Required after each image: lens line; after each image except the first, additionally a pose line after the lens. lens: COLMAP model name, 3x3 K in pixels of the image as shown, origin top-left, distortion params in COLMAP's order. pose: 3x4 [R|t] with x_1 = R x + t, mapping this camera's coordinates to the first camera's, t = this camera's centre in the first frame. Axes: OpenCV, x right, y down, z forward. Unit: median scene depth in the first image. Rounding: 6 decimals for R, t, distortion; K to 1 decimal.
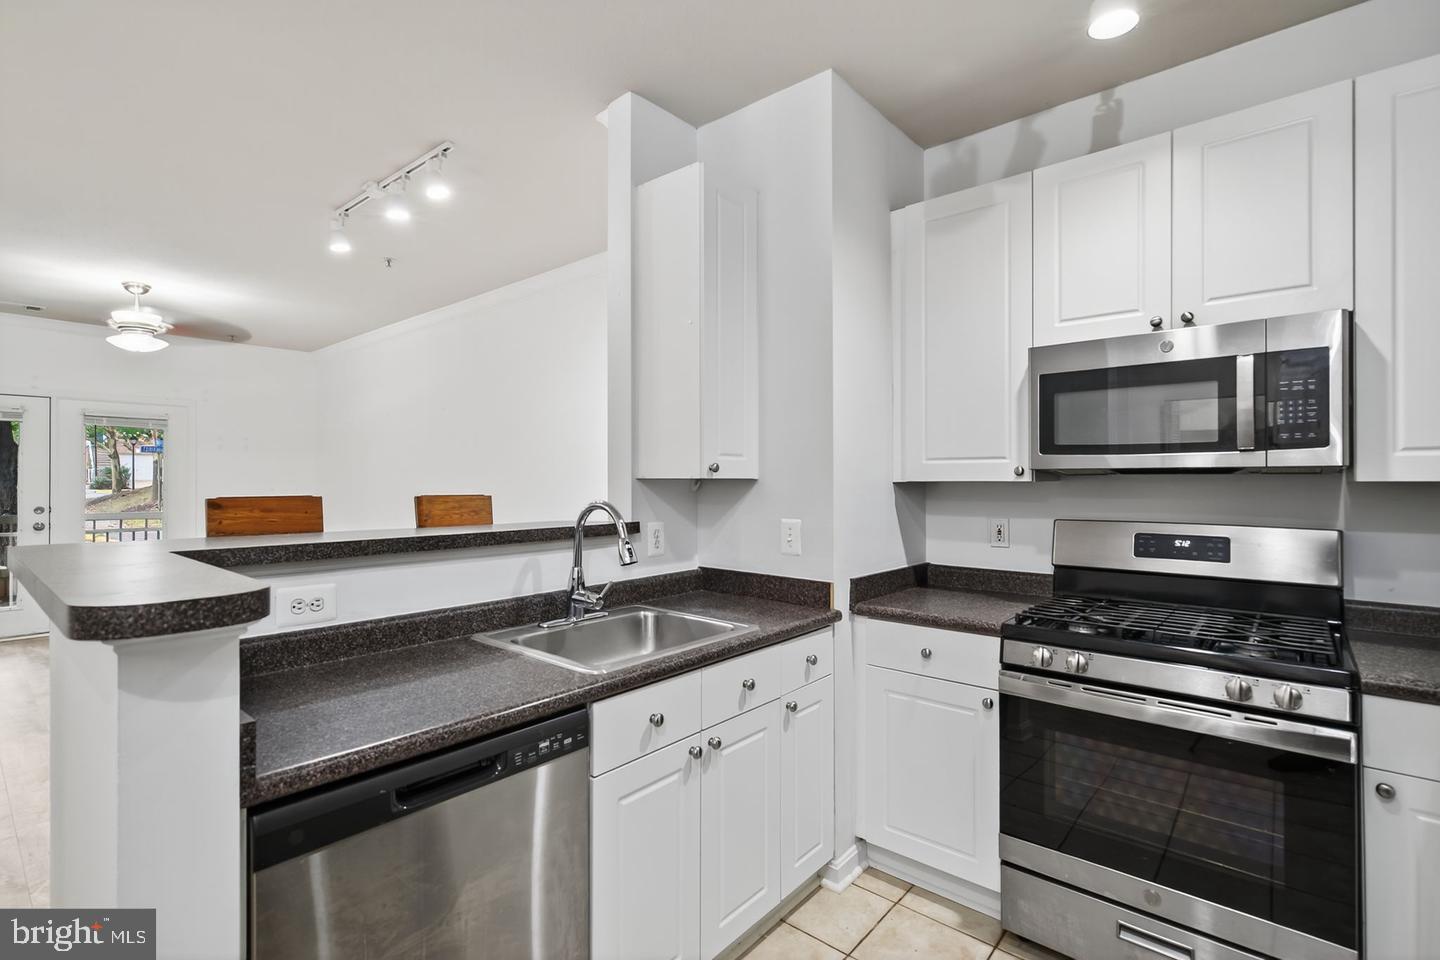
lens RADIAL K [[661.5, 0, 727.8], [0, 661.5, 479.8], [0, 0, 1]] dist [0.010233, -0.004440]
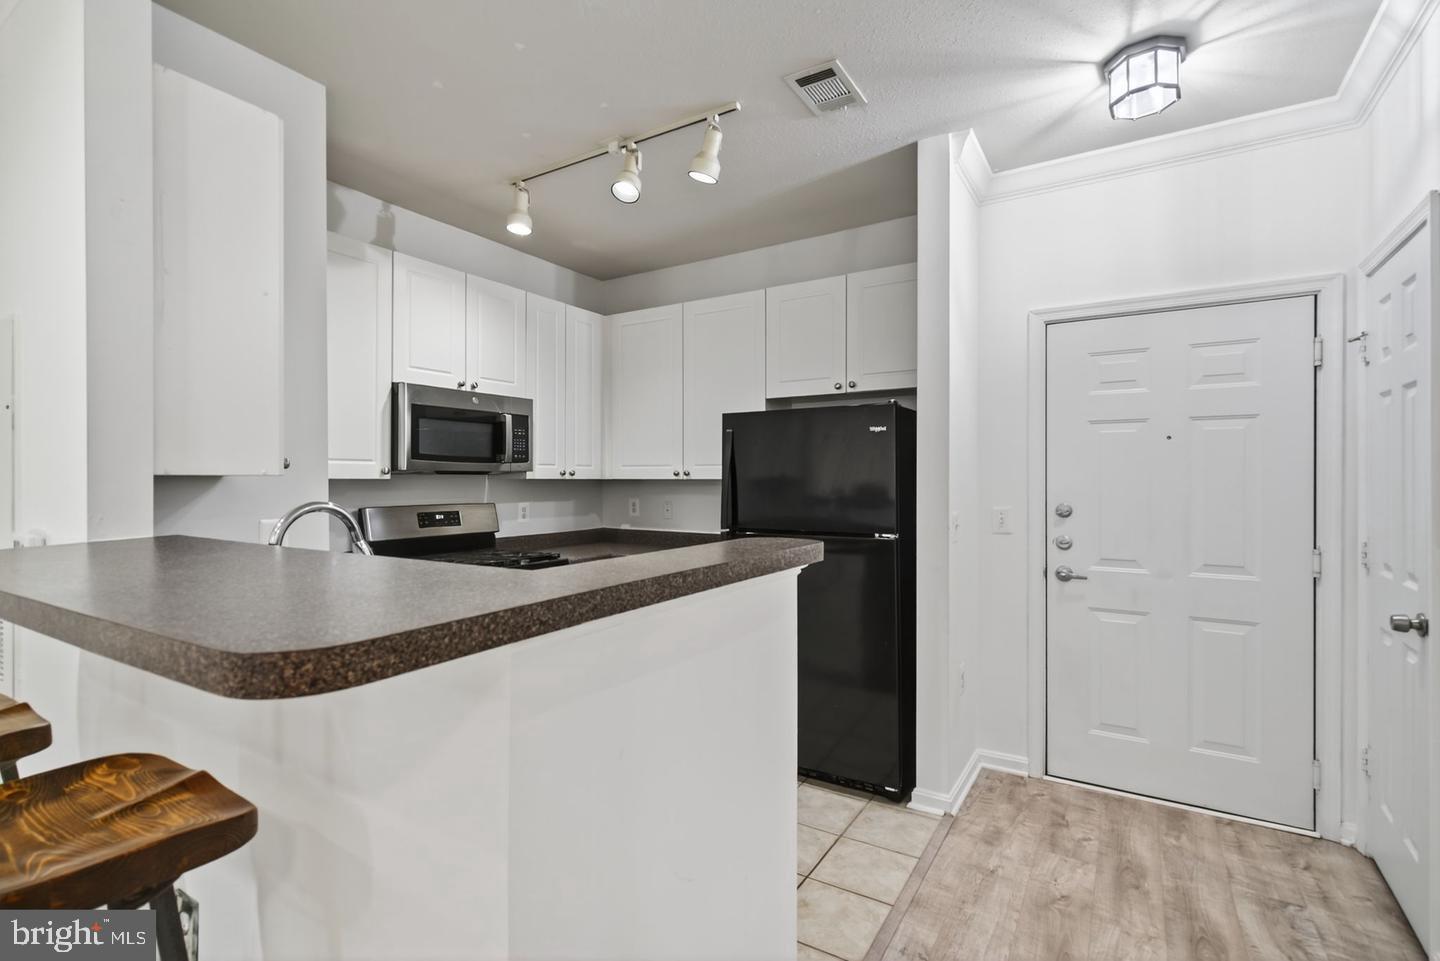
lens RADIAL K [[661.5, 0, 751.4], [0, 661.5, 471.0], [0, 0, 1]] dist [0.010233, -0.004440]
pose [[-0.179871, 0.010222, 0.983637, -1.055183], [-0.005800, 0.999918, -0.011452, -0.002603], [-0.983673, -0.007764, -0.179796, 0.539546]]
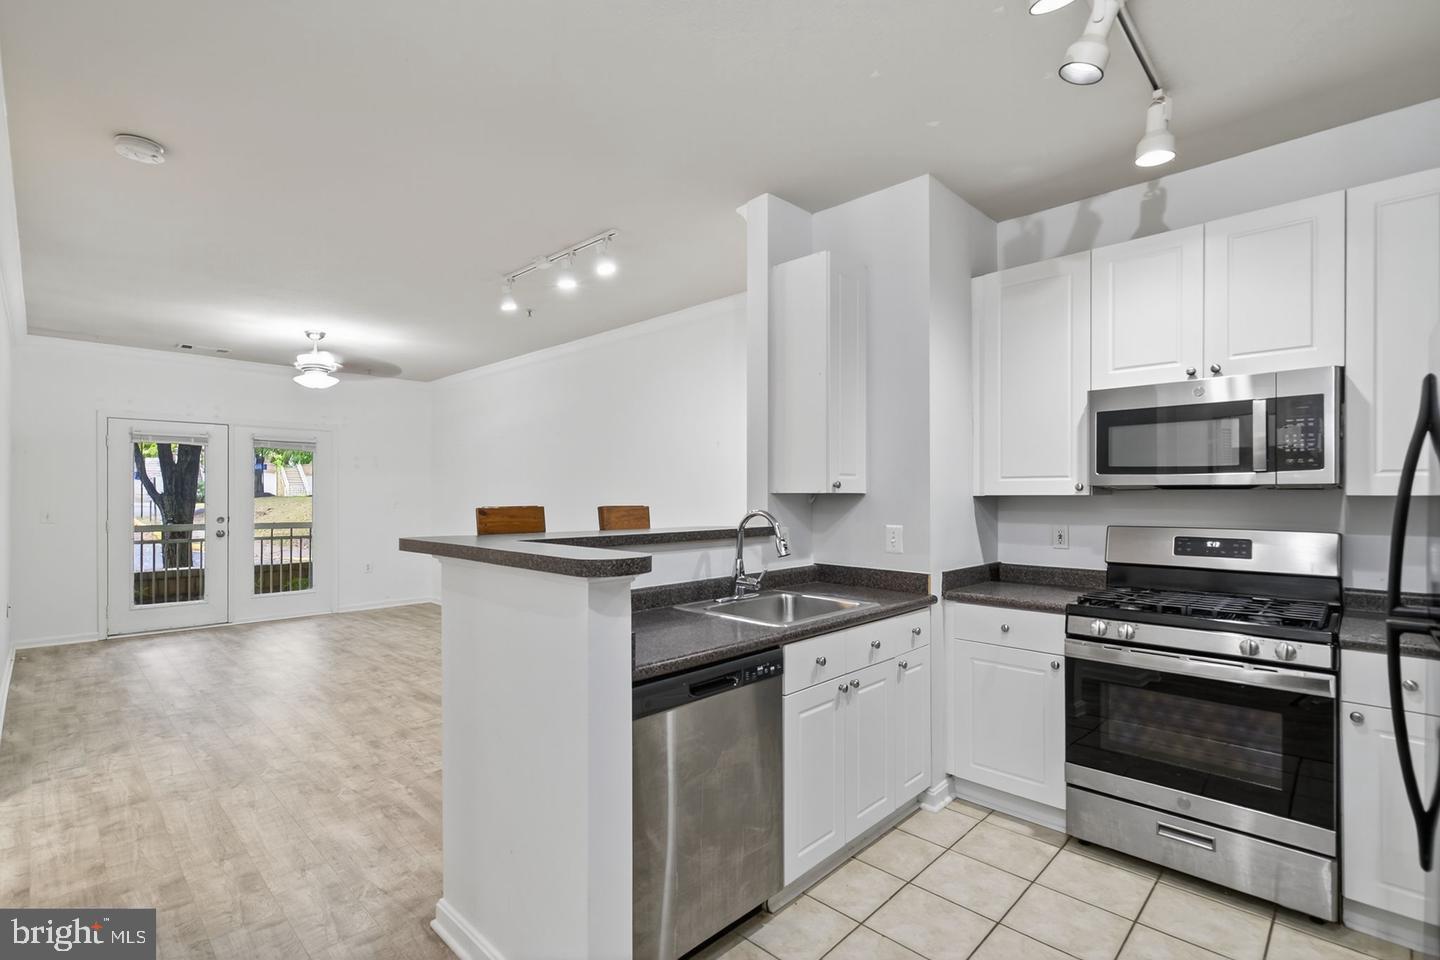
lens RADIAL K [[661.5, 0, 719.0], [0, 661.5, 497.3], [0, 0, 1]] dist [0.010233, -0.004440]
pose [[0.997756, -0.000067, -0.066956, -0.171376], [0.000409, 0.999987, 0.005084, -0.000440], [0.066955, -0.005100, 0.997743, -0.326387]]
